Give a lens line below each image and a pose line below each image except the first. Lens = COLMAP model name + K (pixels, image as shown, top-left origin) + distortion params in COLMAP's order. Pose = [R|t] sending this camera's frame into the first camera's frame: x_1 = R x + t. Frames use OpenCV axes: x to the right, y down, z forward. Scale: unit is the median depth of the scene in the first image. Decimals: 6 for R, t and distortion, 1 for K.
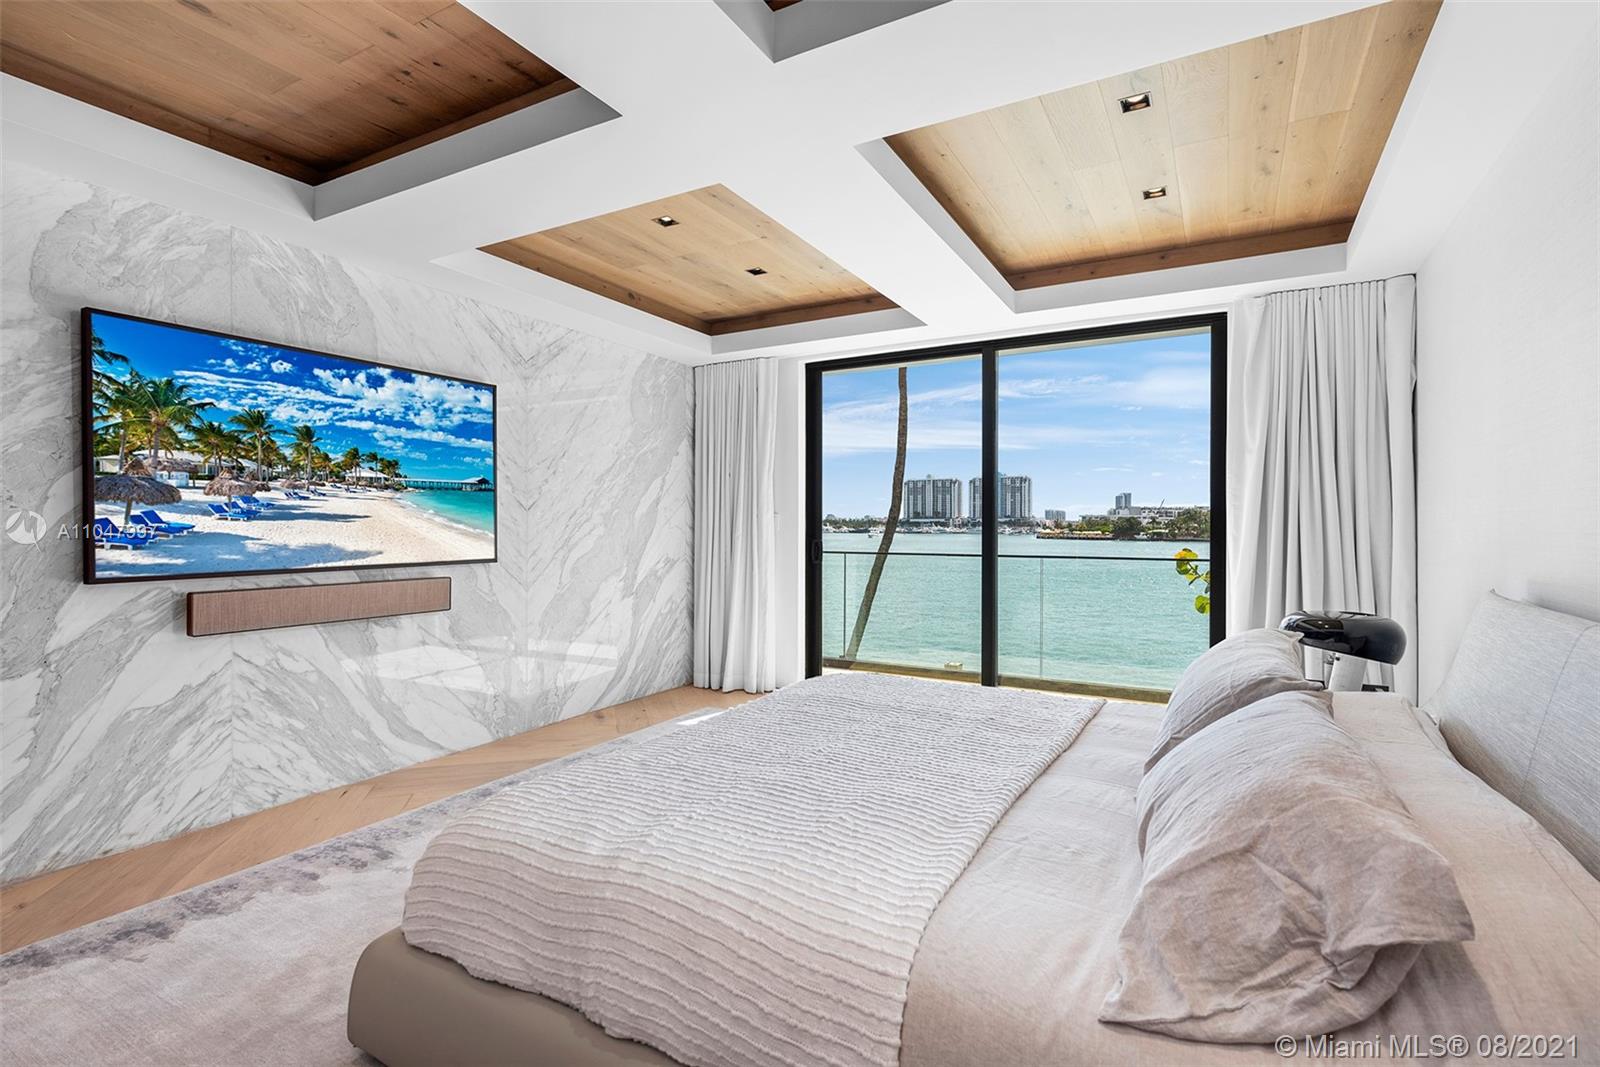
lens RADIAL K [[747.1, 0, 795.2], [0, 747.1, 524.6], [0, 0, 1]] dist [0.010475, 0.000017]
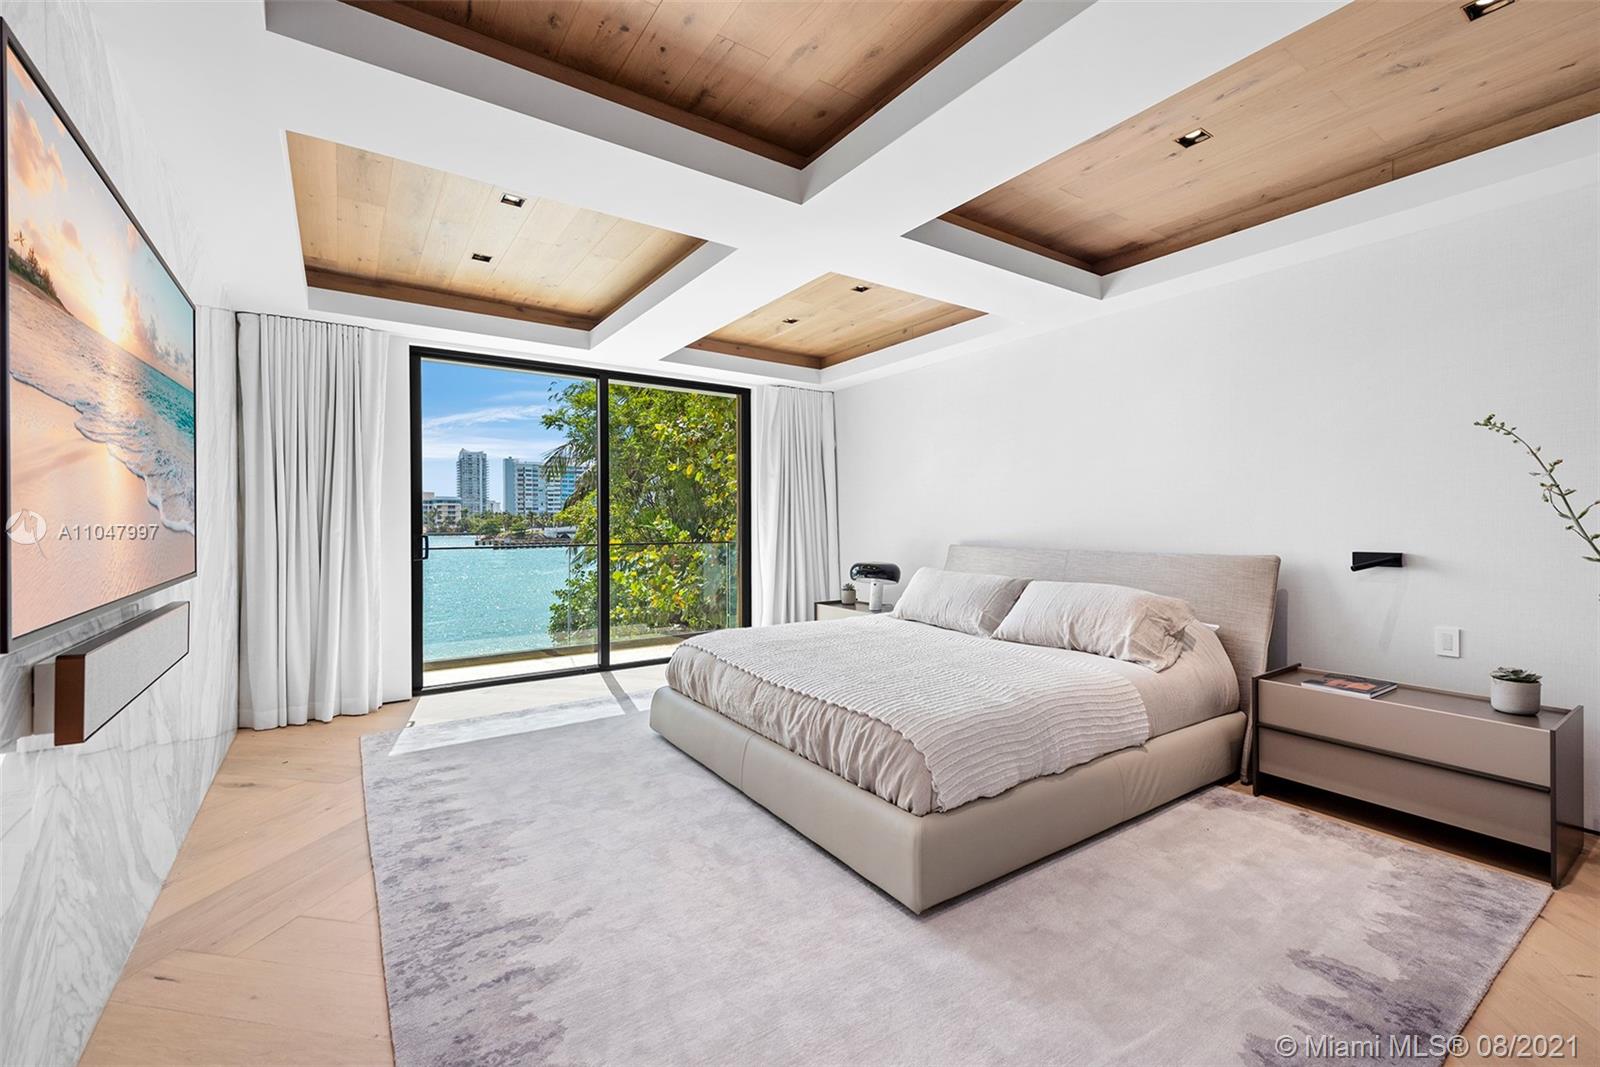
lens RADIAL K [[672.2, 0, 793.0], [0, 672.2, 524.1], [0, 0, 1]] dist [-0.000292, -0.000019]
pose [[0.438779, -0.006496, 0.898572, -0.629740], [0.000471, 0.999975, 0.007000, 0.000640], [-0.898595, -0.002648, 0.438771, 0.245187]]
